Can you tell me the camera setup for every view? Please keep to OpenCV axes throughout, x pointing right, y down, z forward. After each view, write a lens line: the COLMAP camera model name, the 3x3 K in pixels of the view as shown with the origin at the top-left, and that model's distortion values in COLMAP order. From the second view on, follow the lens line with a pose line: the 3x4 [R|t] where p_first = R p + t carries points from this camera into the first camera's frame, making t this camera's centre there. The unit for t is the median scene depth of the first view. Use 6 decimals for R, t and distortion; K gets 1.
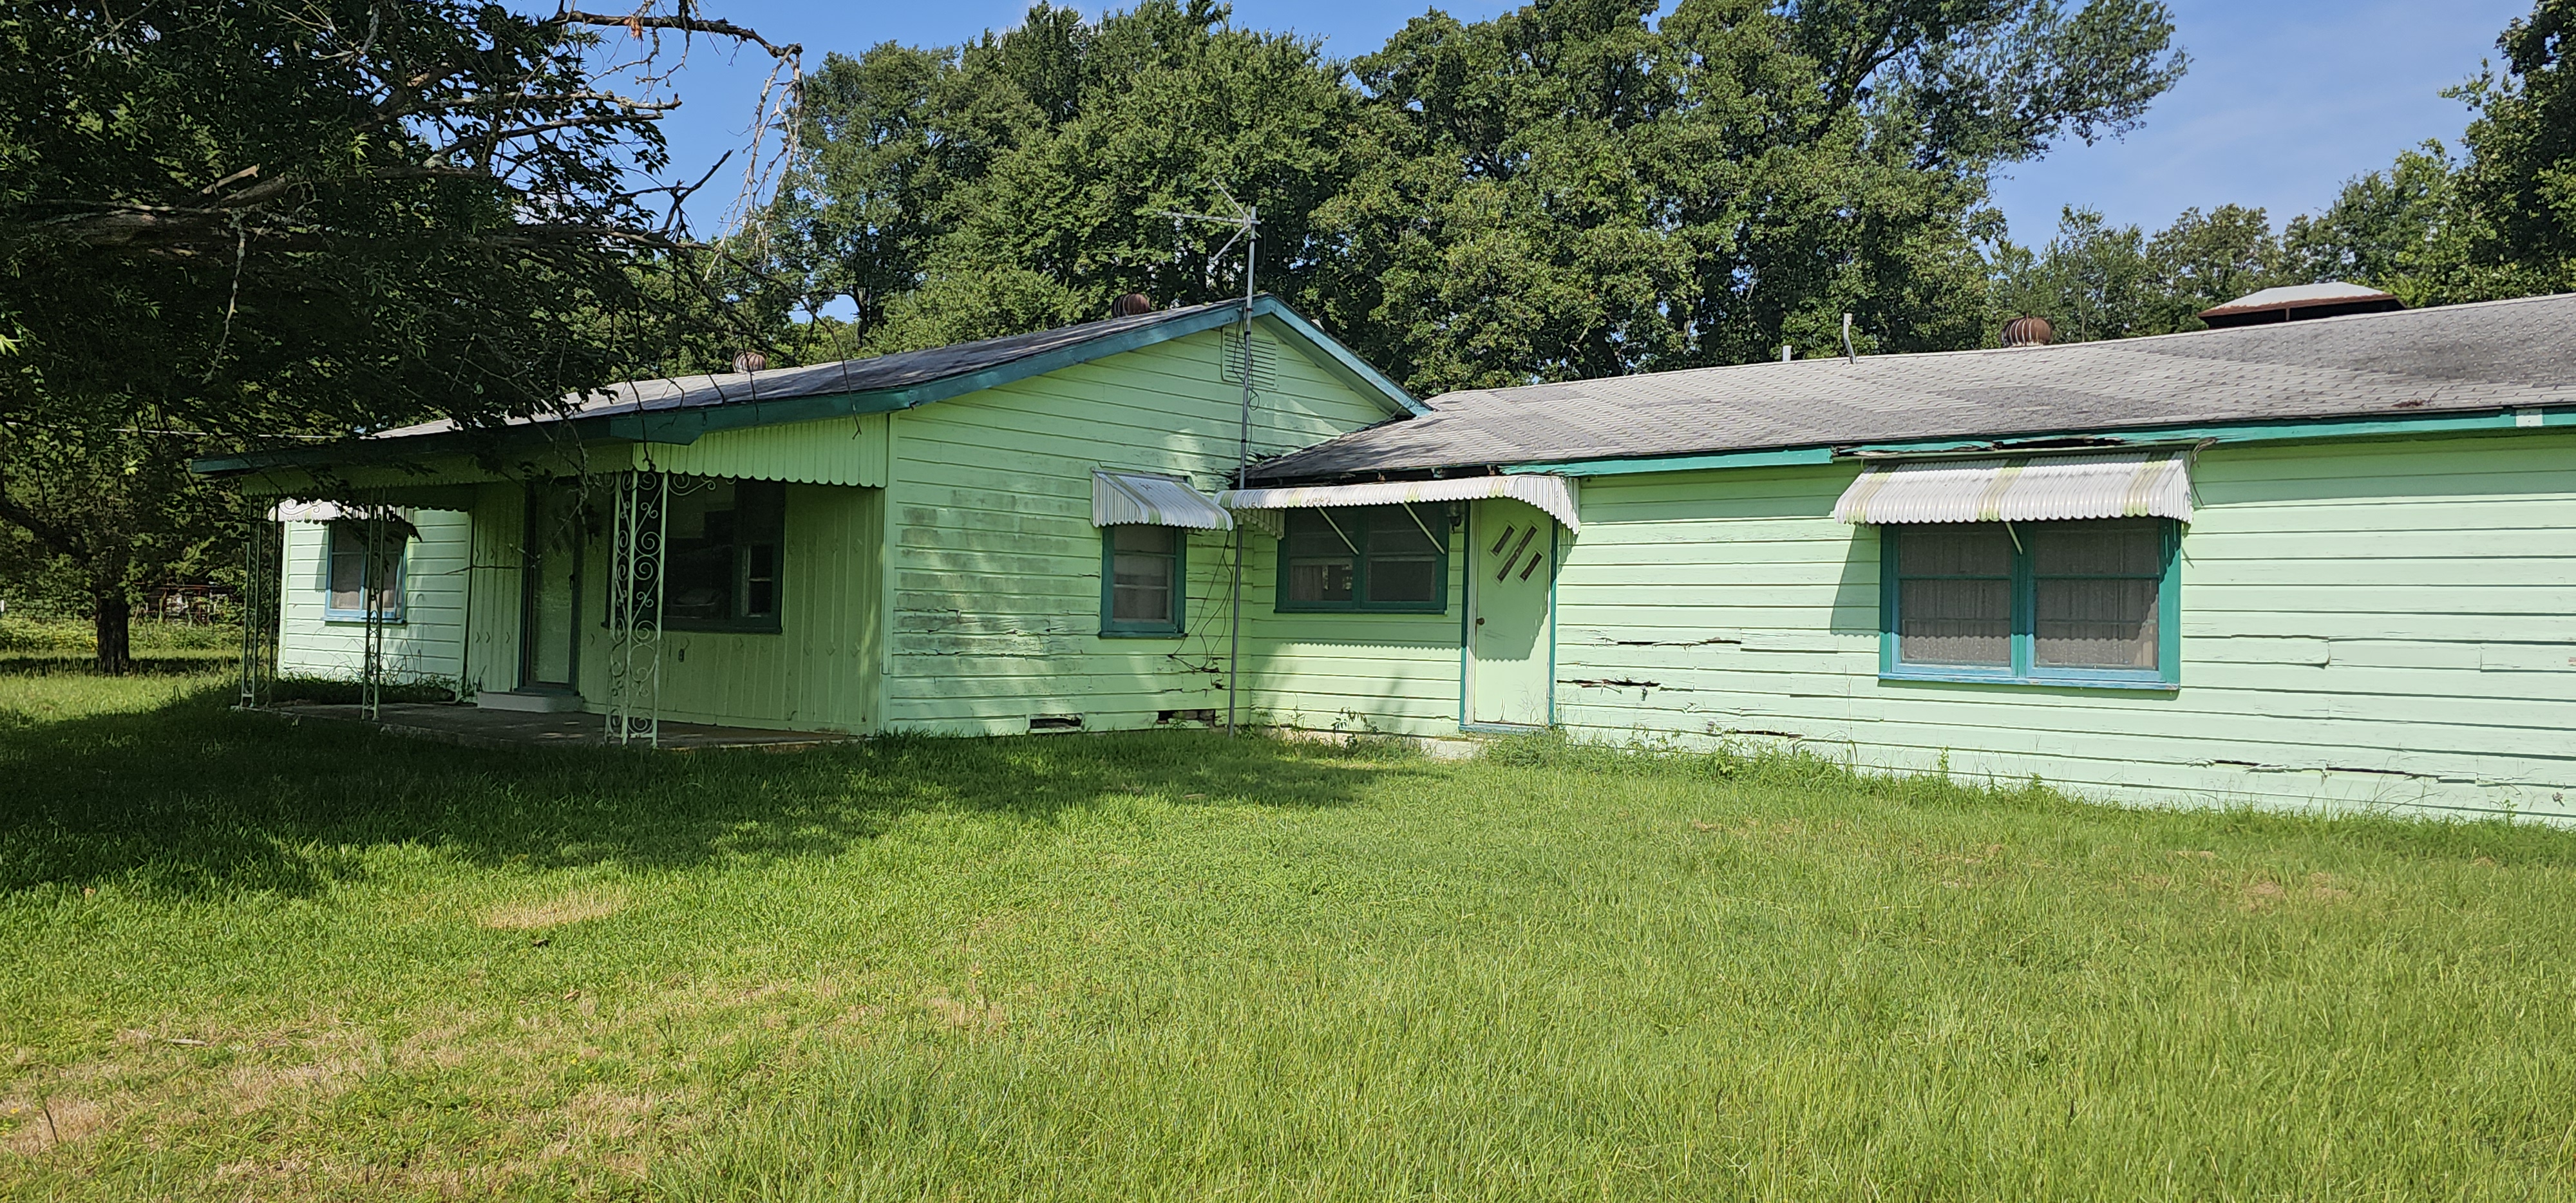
lens RADIAL K [[1741.5, 0, 1292.0], [0, 1741.5, 584.9], [0, 0, 1]] dist [0.009234, -0.004563]
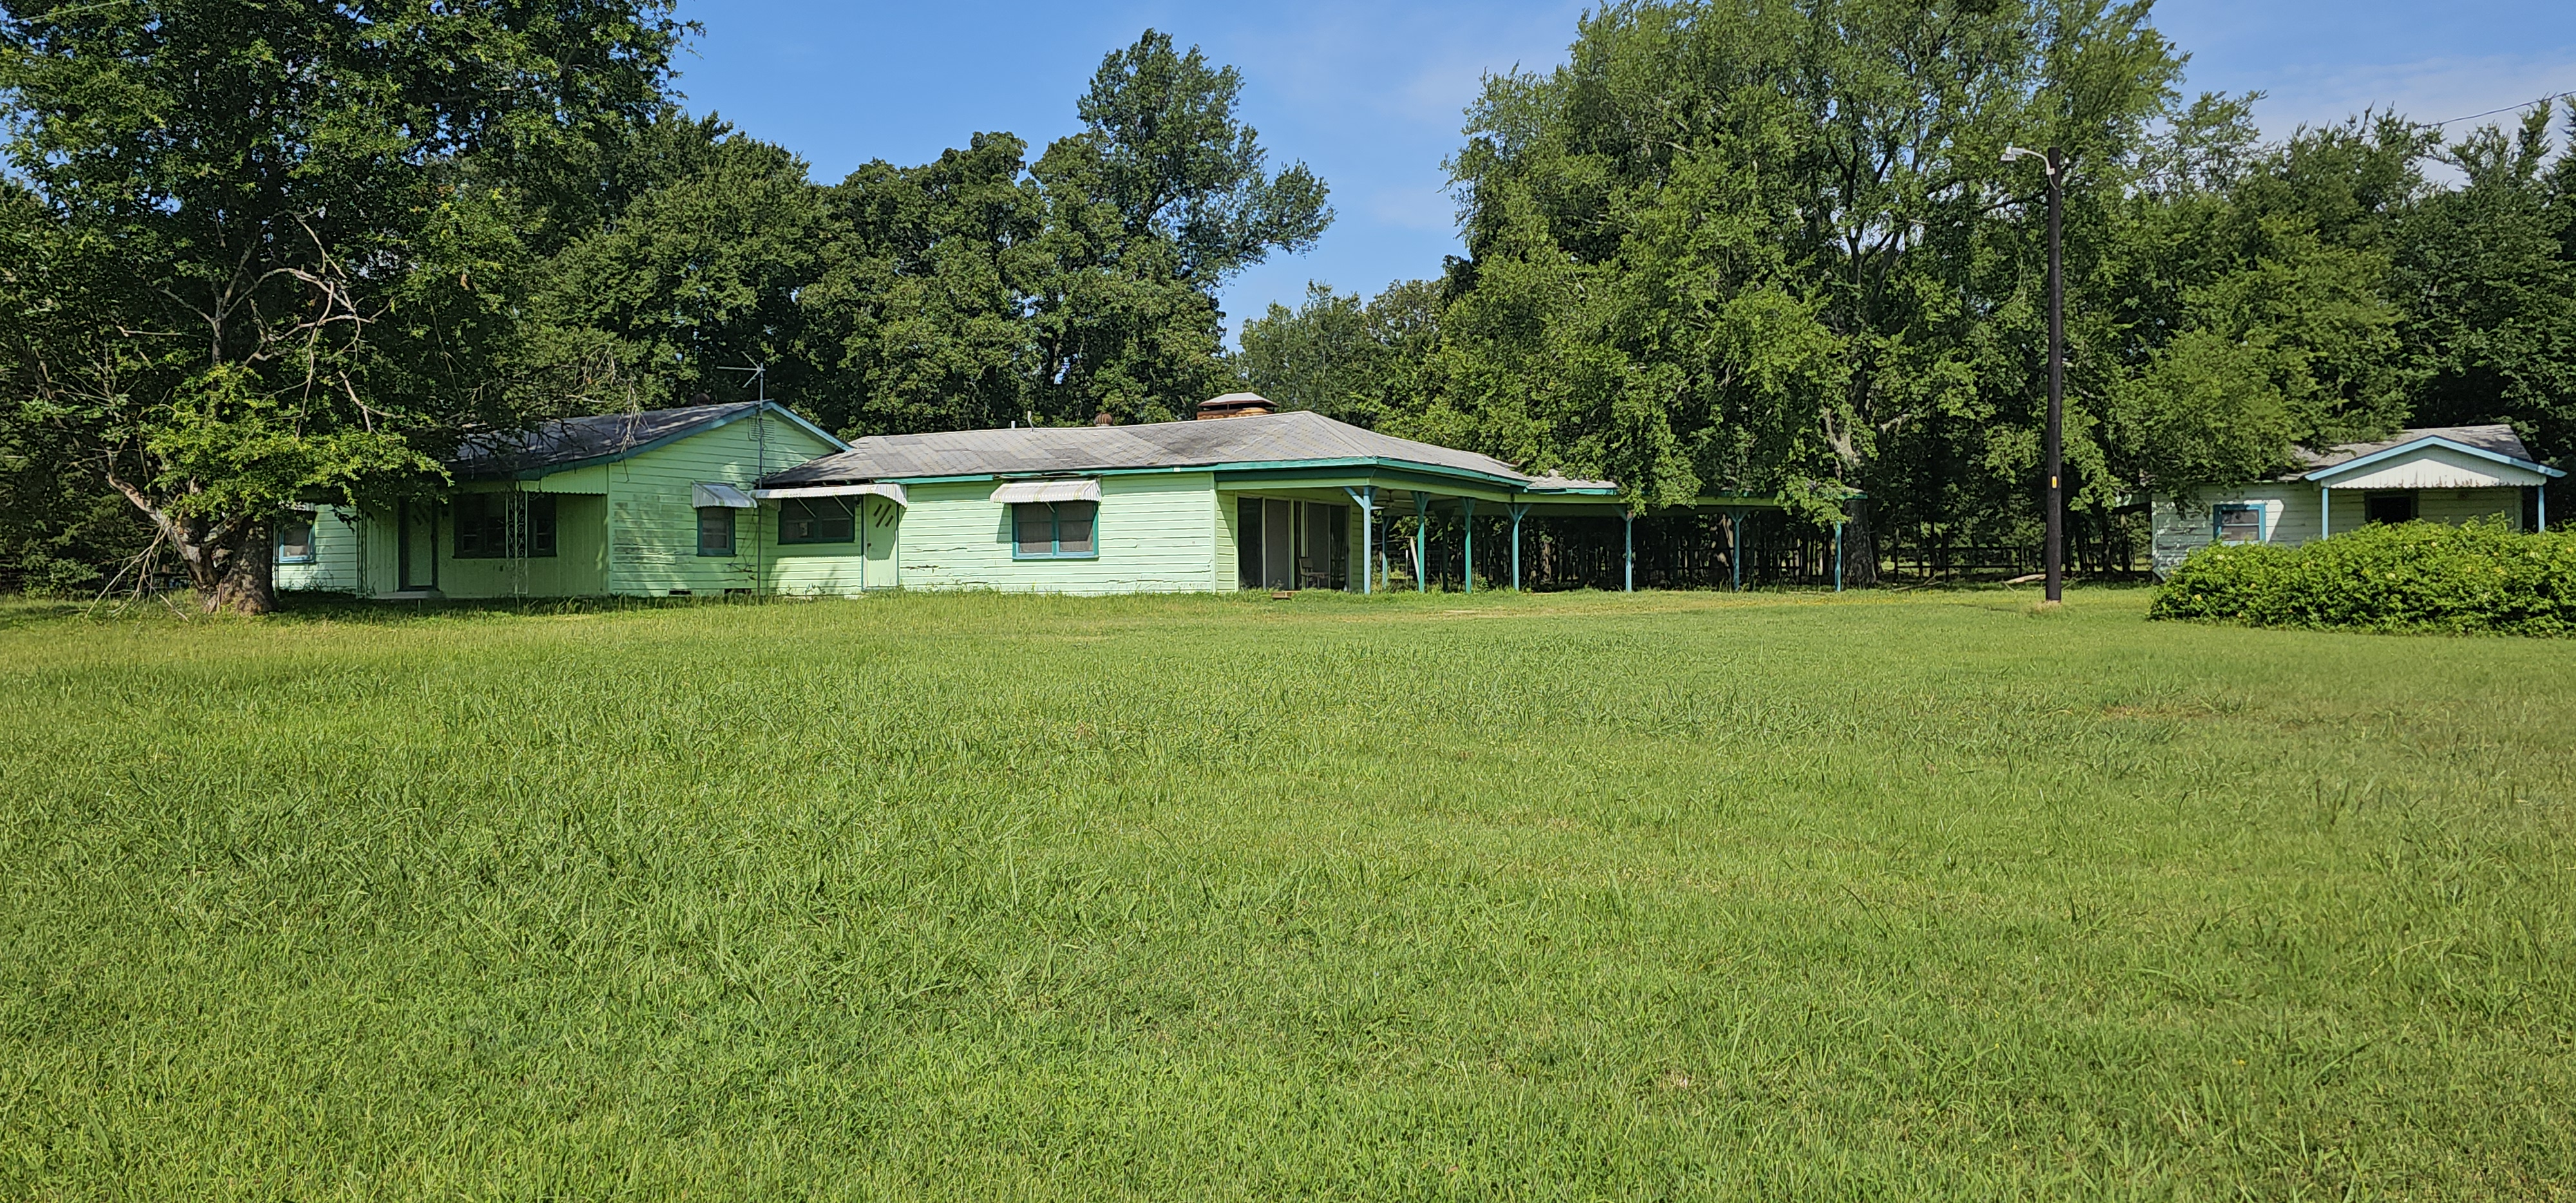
lens RADIAL K [[1741.5, 0, 1292.0], [0, 1741.5, 584.9], [0, 0, 1]] dist [0.009234, -0.004563]
pose [[0.962414, -0.029702, 0.269957, 0.020124], [0.023817, 0.999402, 0.025051, 0.026940], [-0.270540, -0.017680, 0.962546, -1.311767]]
